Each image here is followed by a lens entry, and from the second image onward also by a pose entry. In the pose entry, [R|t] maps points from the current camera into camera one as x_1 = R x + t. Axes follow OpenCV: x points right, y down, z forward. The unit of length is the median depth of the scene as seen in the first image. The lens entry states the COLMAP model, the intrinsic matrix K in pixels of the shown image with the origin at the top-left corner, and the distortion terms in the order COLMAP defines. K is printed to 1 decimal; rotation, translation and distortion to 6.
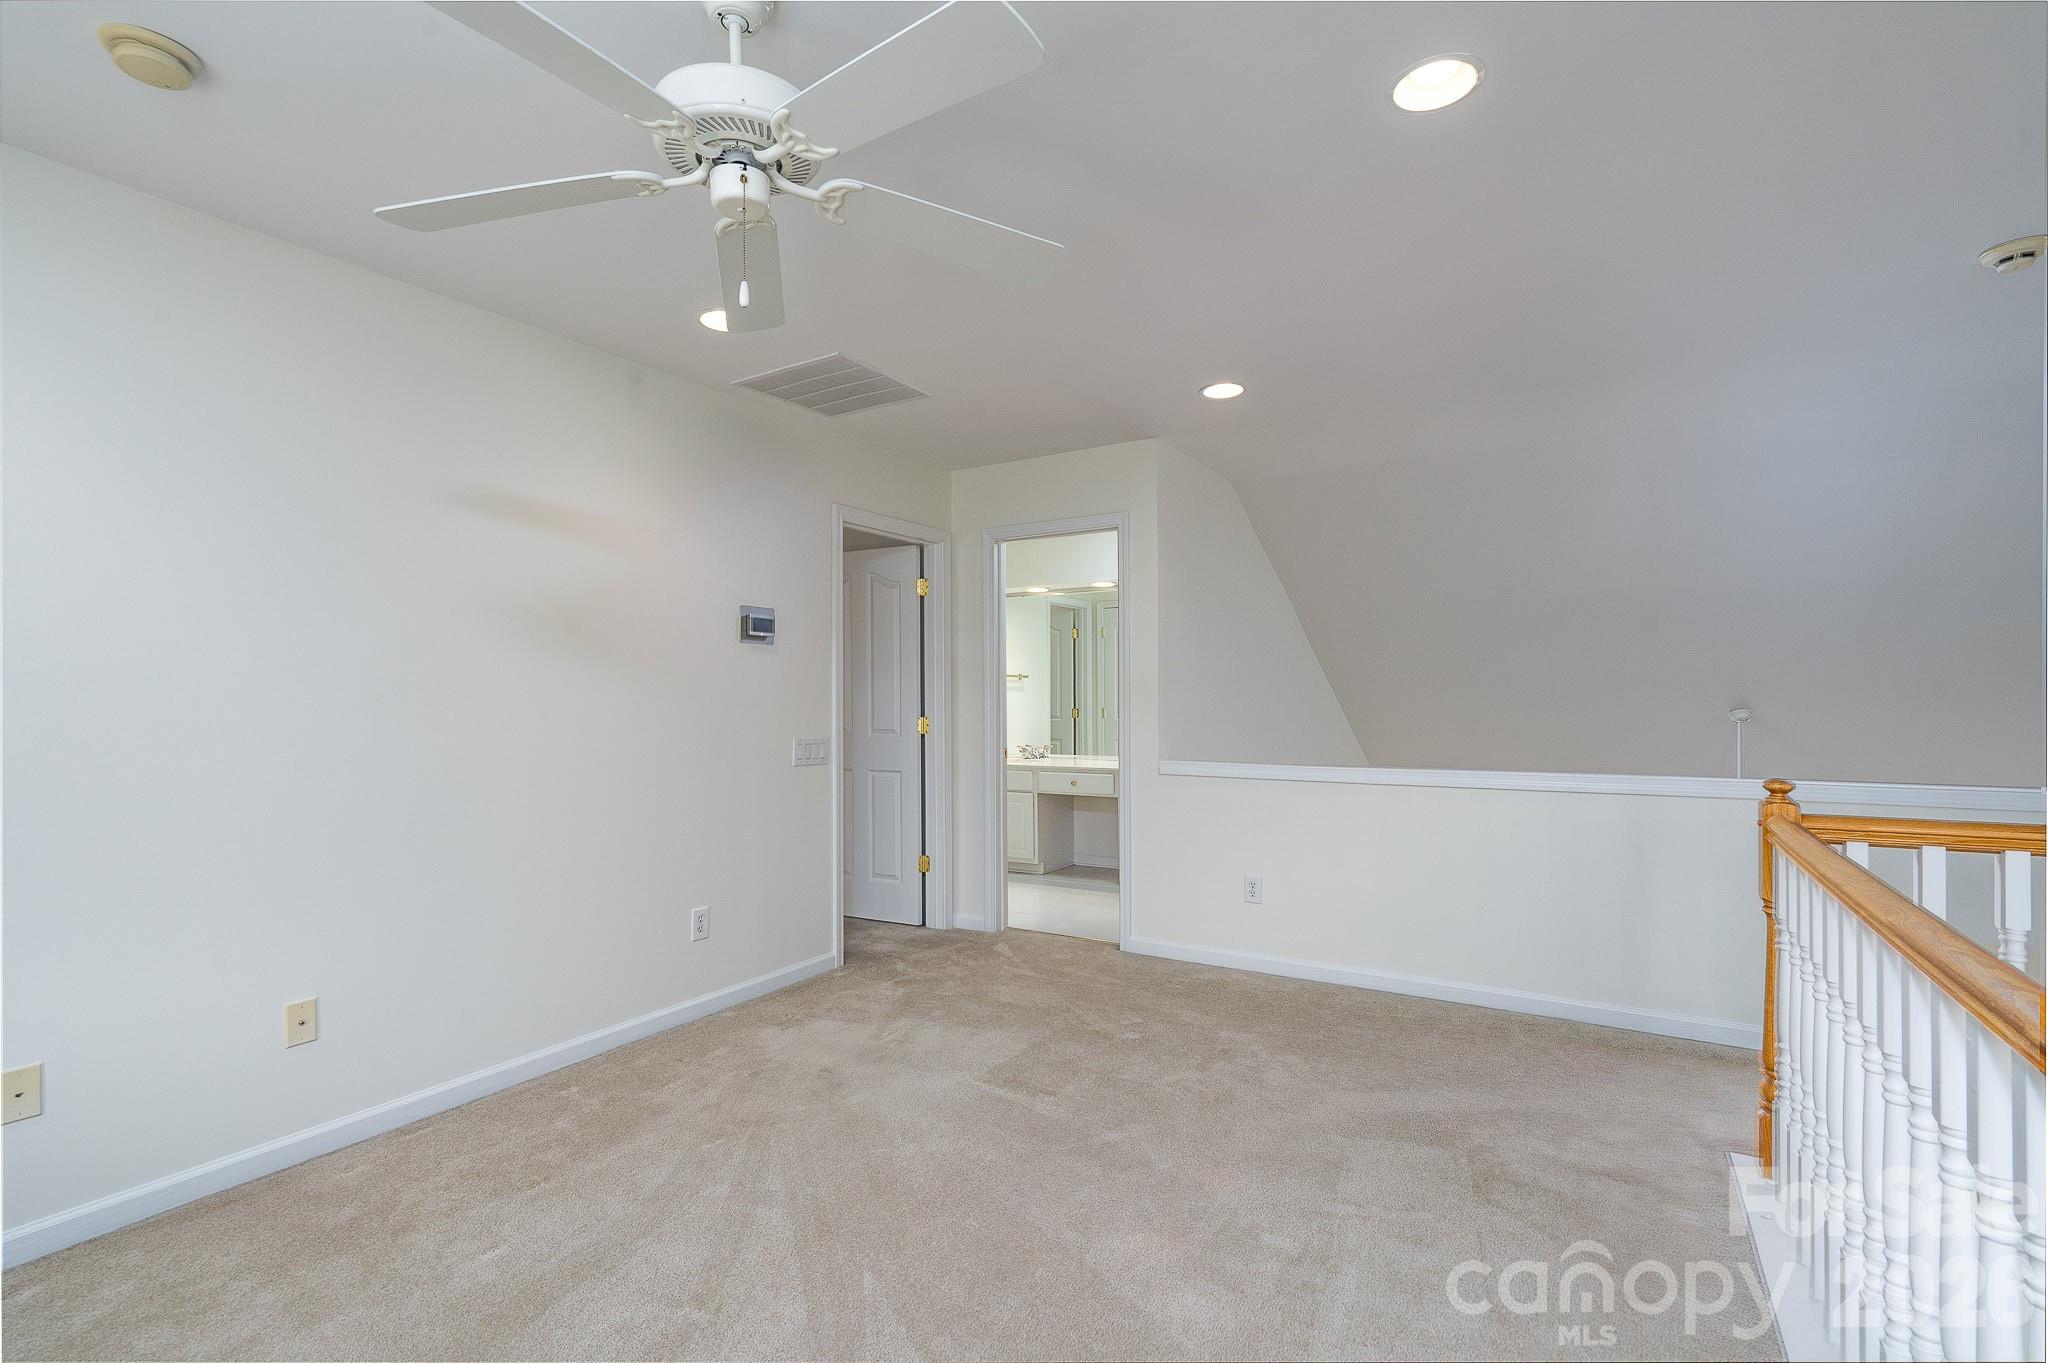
lens RADIAL K [[944.7, 0, 1012.0], [0, 944.7, 698.9], [0, 0, 1]] dist [0.000637, 0.000041]
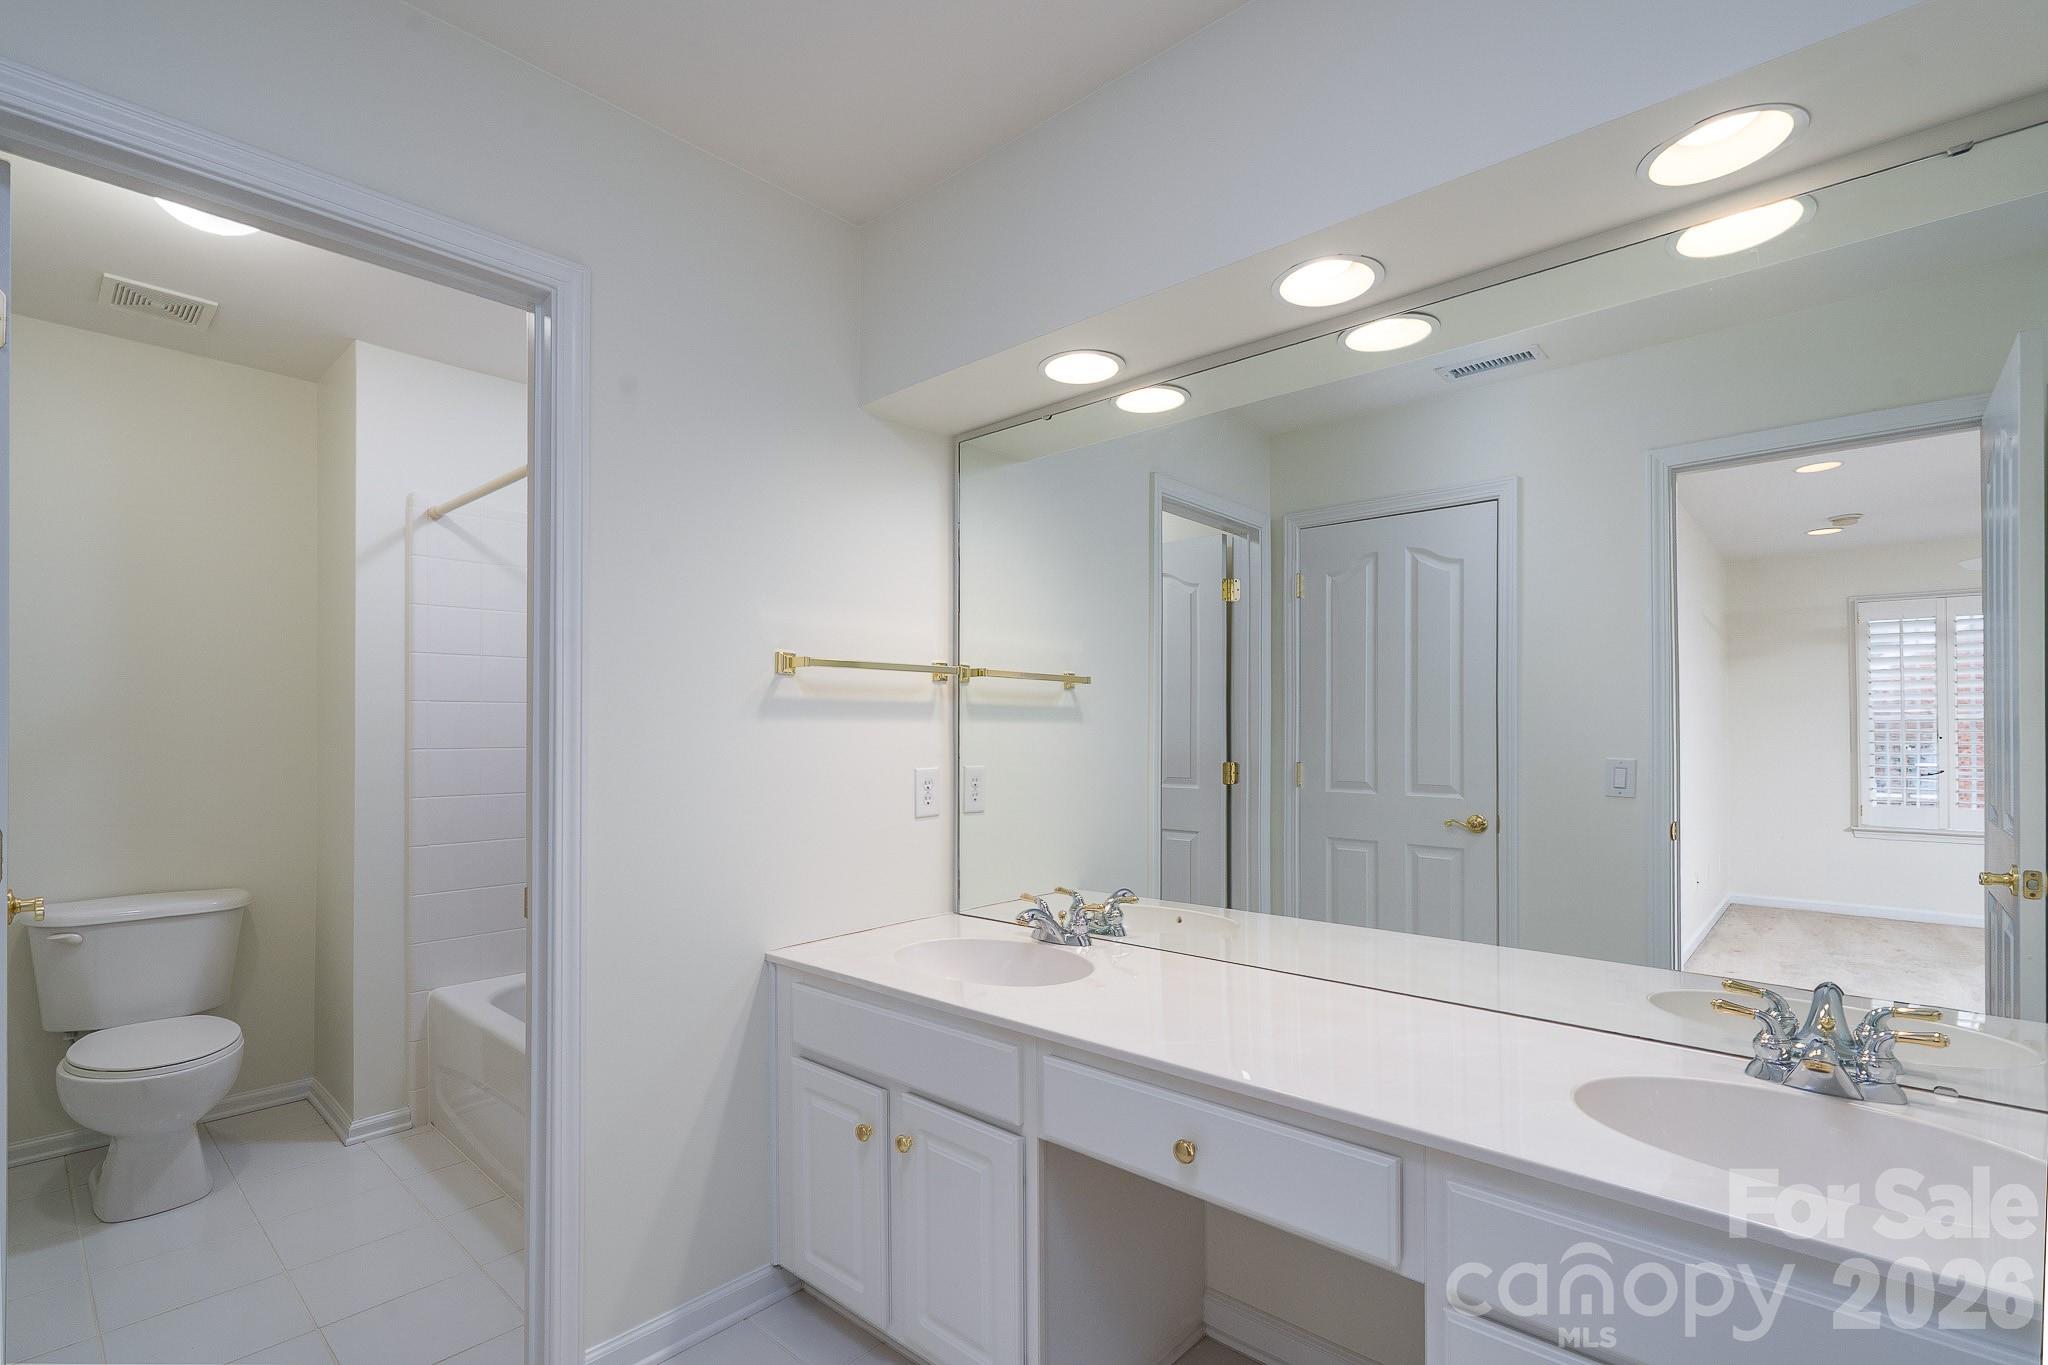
lens RADIAL K [[944.7, 0, 1012.0], [0, 944.7, 699.9], [0, 0, 1]] dist [0.000637, 0.000041]
pose [[0.983211, -0.004206, -0.182426, 0.053807], [-0.001961, 0.999433, -0.033611, -0.003421], [0.182464, 0.033404, 0.982645, 0.639279]]
